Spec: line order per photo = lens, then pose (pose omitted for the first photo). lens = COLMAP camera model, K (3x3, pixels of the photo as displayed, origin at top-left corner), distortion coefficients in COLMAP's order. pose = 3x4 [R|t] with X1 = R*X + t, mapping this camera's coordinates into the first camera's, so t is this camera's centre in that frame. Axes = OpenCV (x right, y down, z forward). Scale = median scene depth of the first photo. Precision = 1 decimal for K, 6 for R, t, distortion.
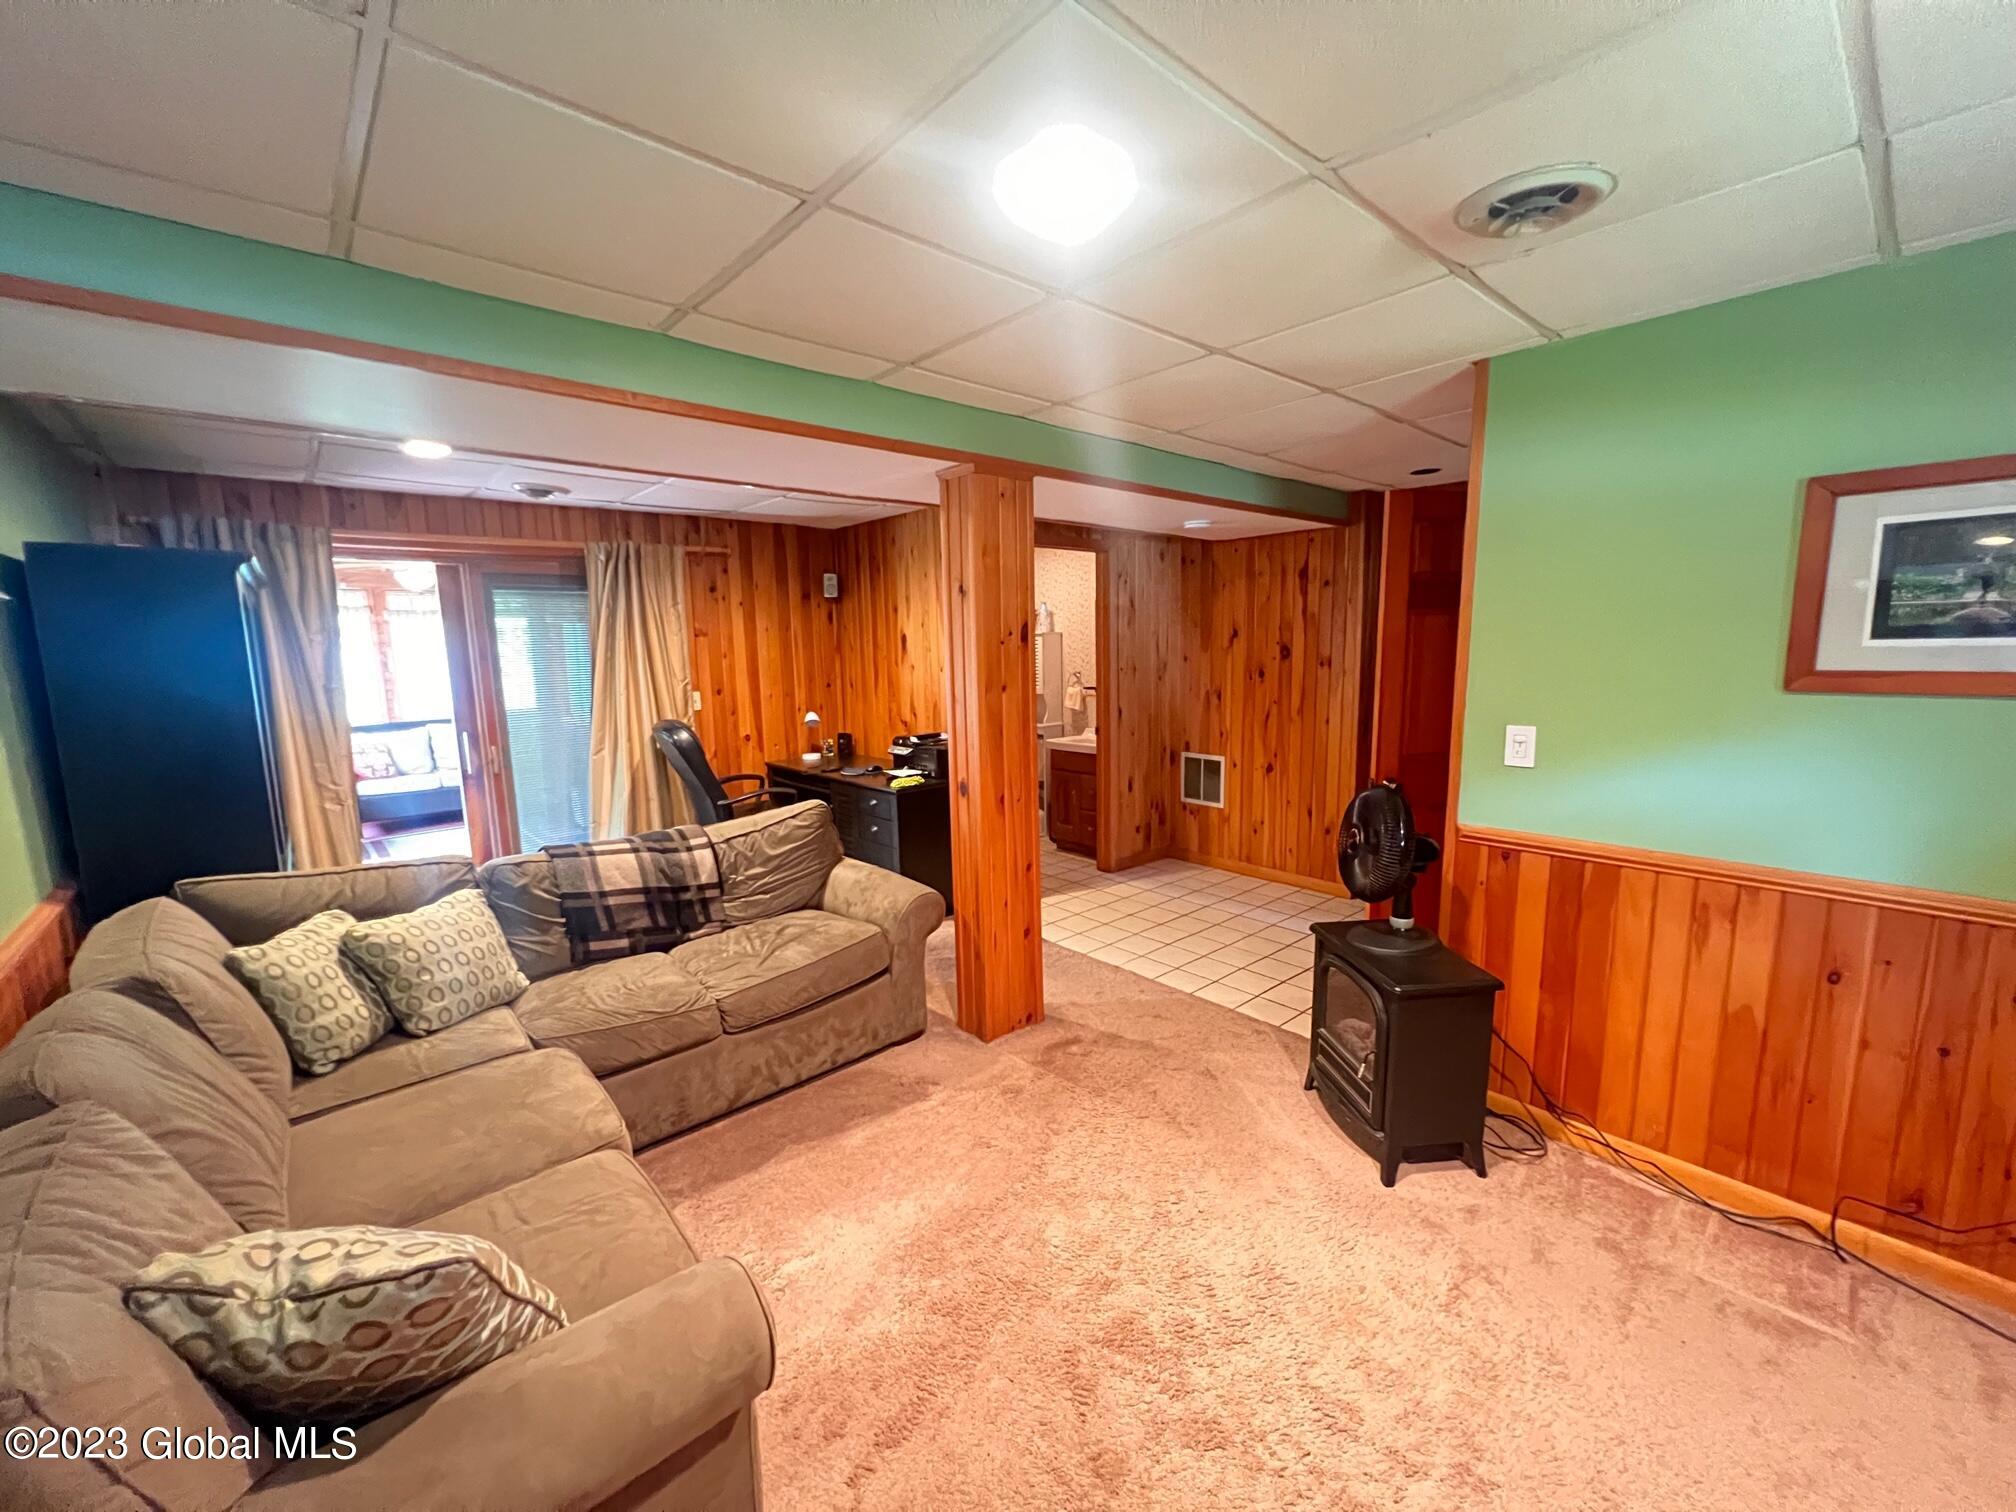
lens RADIAL K [[808.5, 0, 1002.5], [0, 808.5, 753.9], [0, 0, 1]] dist [-0.000893, -0.000082]
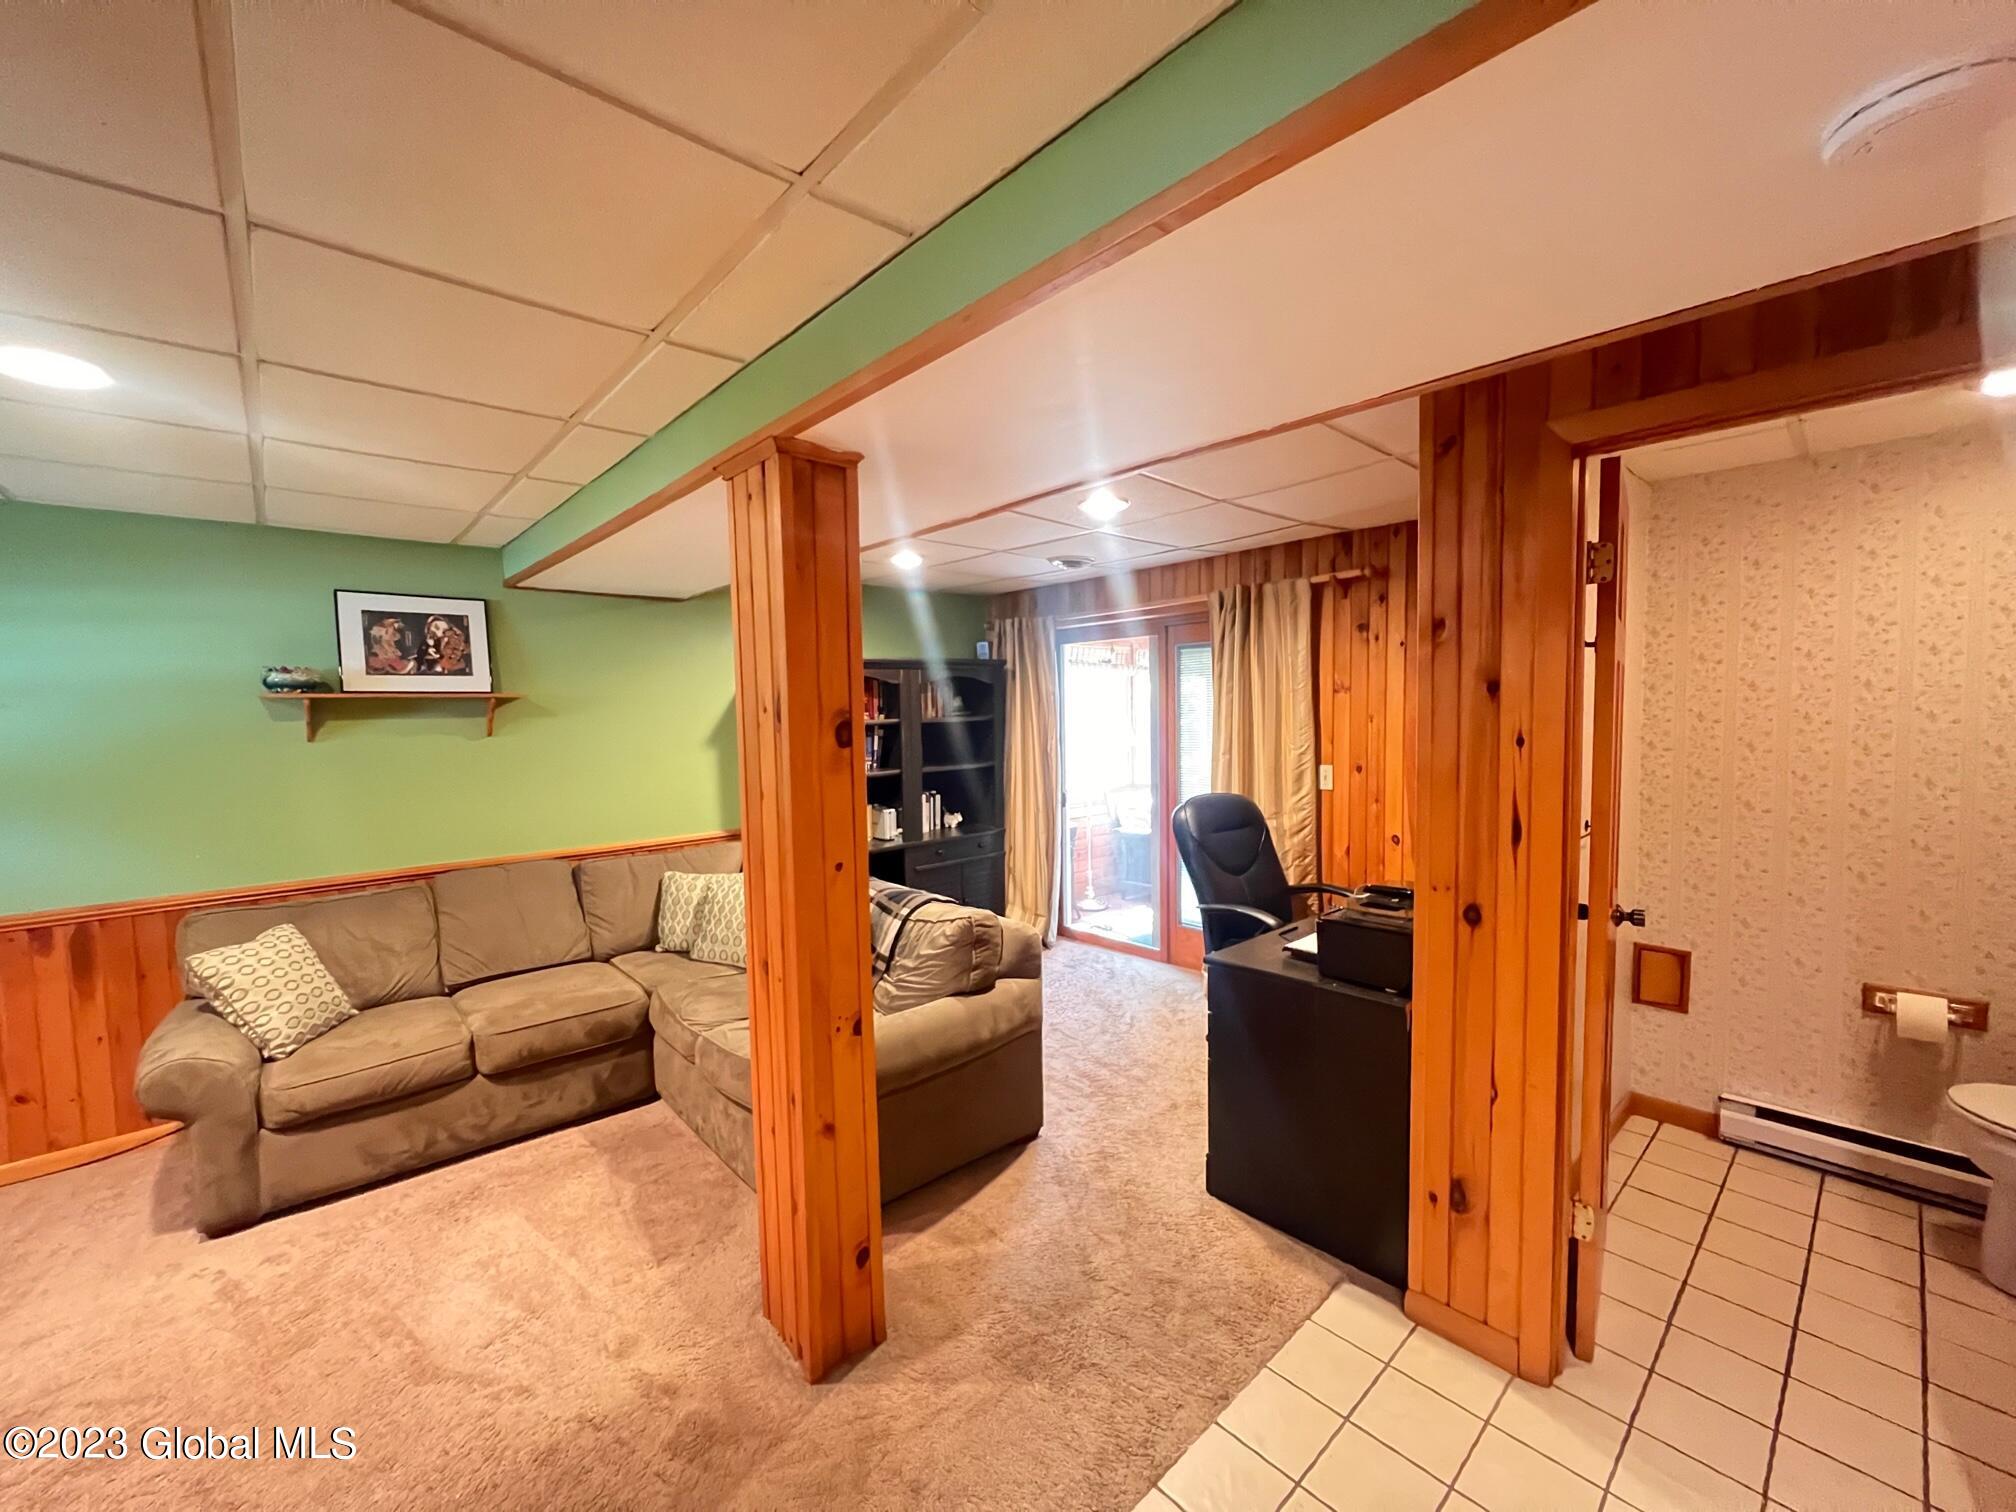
lens RADIAL K [[806.3, 0, 1008.0], [0, 806.3, 756.0], [0, 0, 1]] dist [-0.002572, -0.000146]
pose [[0.006969, 0.079037, -0.996847, 0.605071], [-0.120602, 0.989661, 0.077624, -0.175674], [0.992677, 0.119681, 0.016429, 1.124960]]
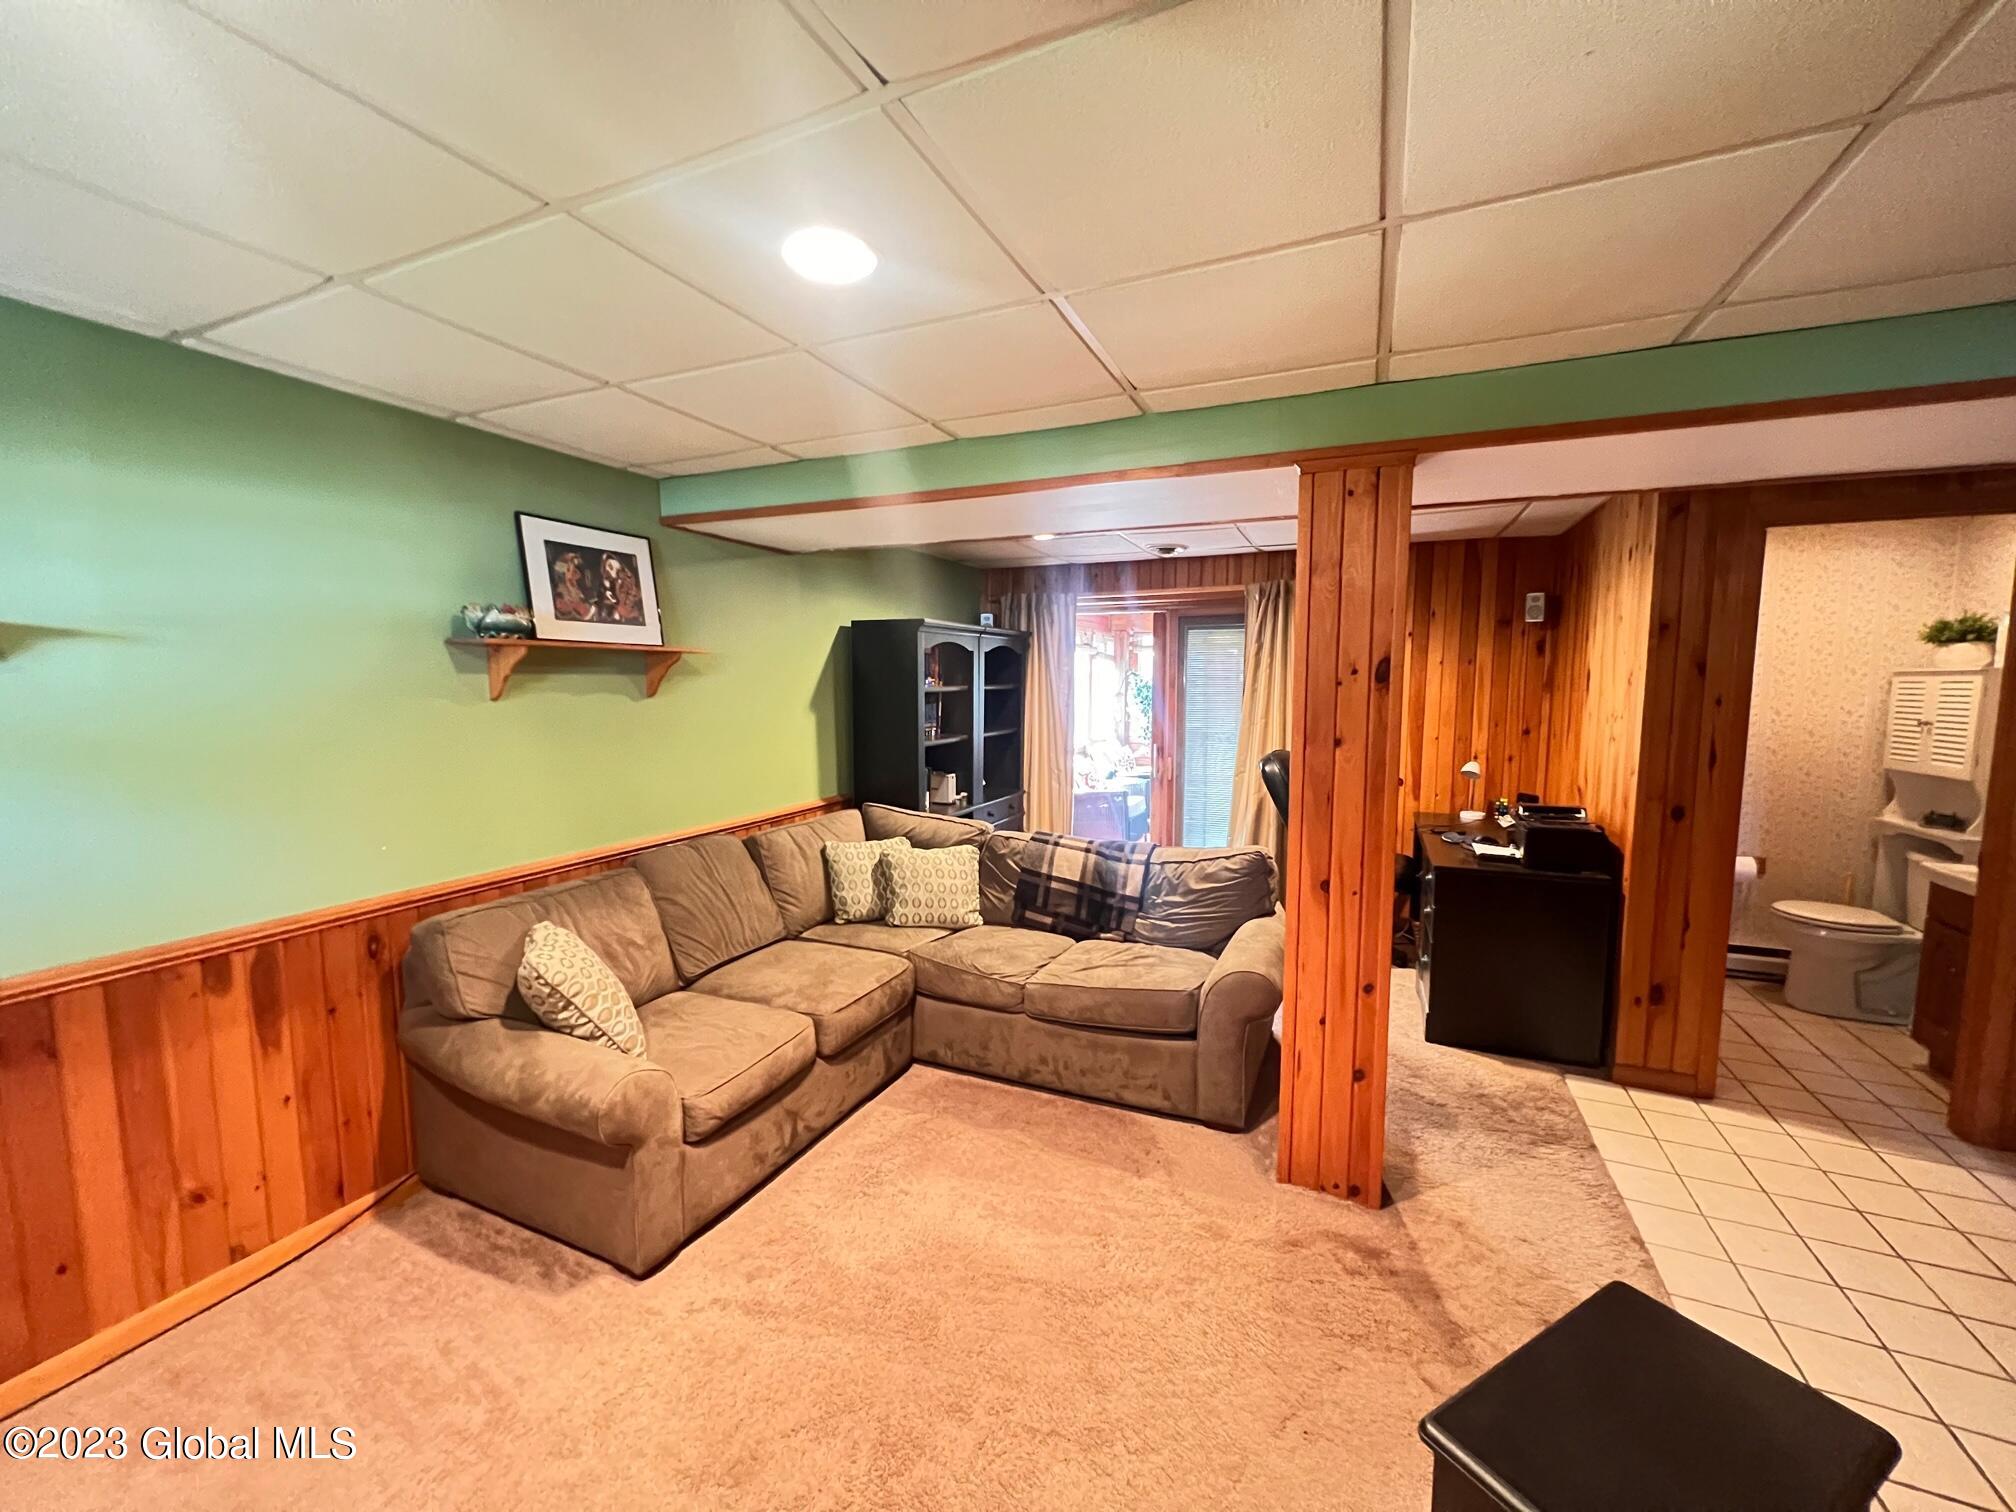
lens RADIAL K [[808.5, 0, 1002.5], [0, 808.5, 753.9], [0, 0, 1]] dist [-0.000893, -0.000082]
pose [[0.410854, 0.103473, -0.905811, 0.542713], [-0.135477, 0.989437, 0.051576, -0.063715], [0.901579, 0.101526, 0.420532, 0.371944]]
